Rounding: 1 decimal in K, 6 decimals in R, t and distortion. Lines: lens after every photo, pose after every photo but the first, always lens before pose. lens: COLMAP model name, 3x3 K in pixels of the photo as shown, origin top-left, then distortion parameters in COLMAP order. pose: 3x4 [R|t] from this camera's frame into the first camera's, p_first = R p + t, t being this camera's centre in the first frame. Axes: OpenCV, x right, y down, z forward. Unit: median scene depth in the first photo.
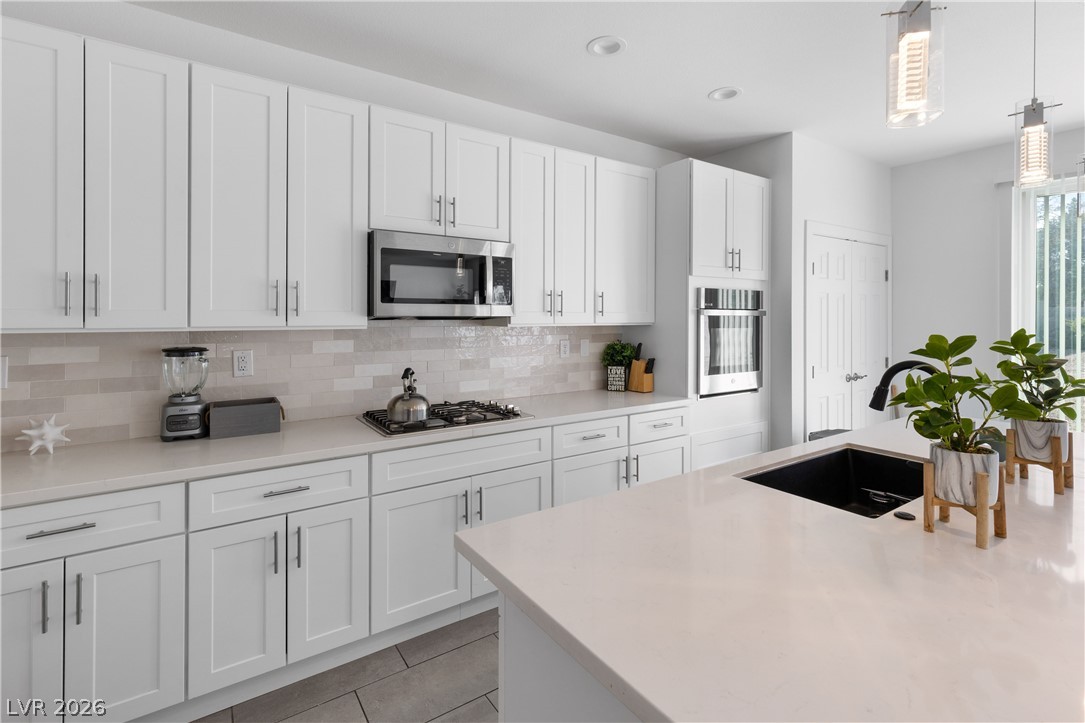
lens RADIAL K [[491.2, 0, 538.3], [0, 491.2, 322.0], [0, 0, 1]] dist [0.007622, -0.000484]
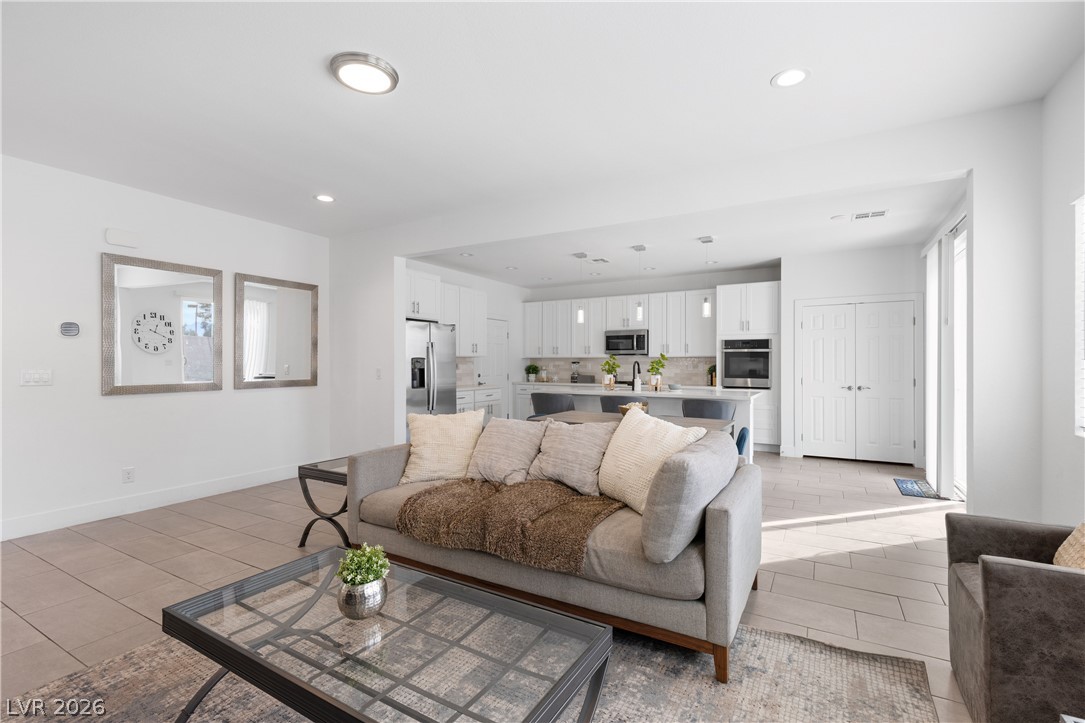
lens RADIAL K [[491.2, 0, 548.3], [0, 491.2, 362.6], [0, 0, 1]] dist [0.007622, -0.000484]
pose [[0.444885, 0.000168, -0.895588, 2.609983], [-0.007197, 0.999968, -0.003387, 0.064617], [0.895559, 0.007953, 0.444872, -0.972169]]
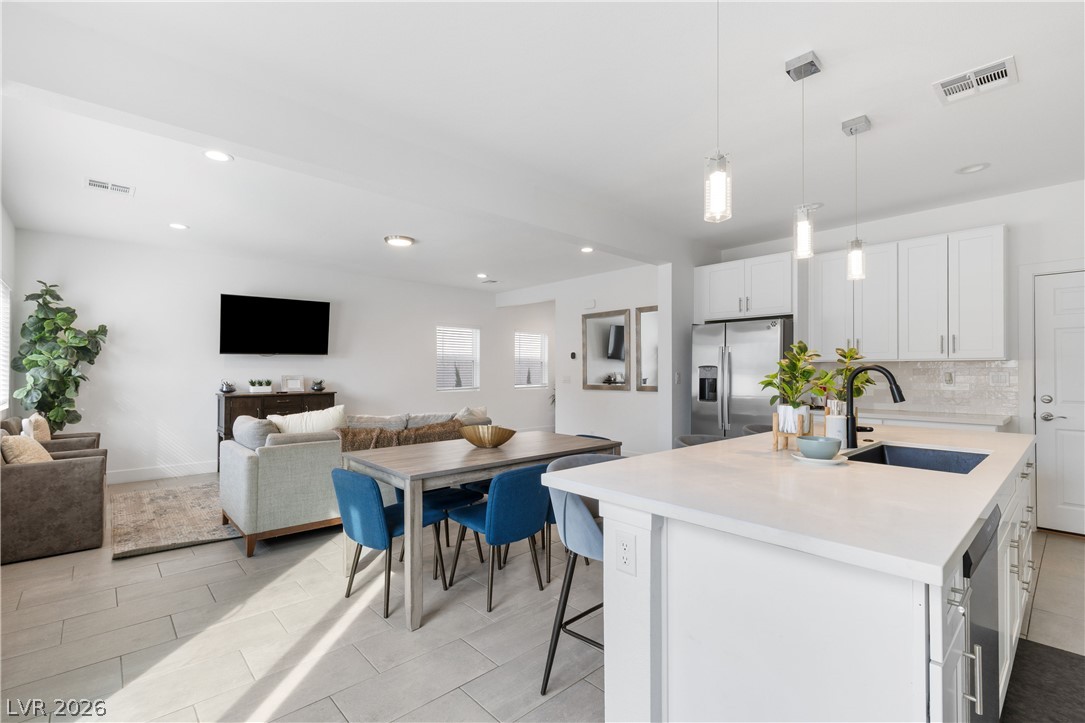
lens RADIAL K [[491.2, 0, 540.4], [0, 491.2, 371.8], [0, 0, 1]] dist [0.007622, -0.000484]
pose [[-0.988878, -0.000189, -0.148727, 1.227609], [-0.000870, 0.999989, 0.004508, 0.052794], [0.148724, 0.004587, -0.988868, 1.418172]]
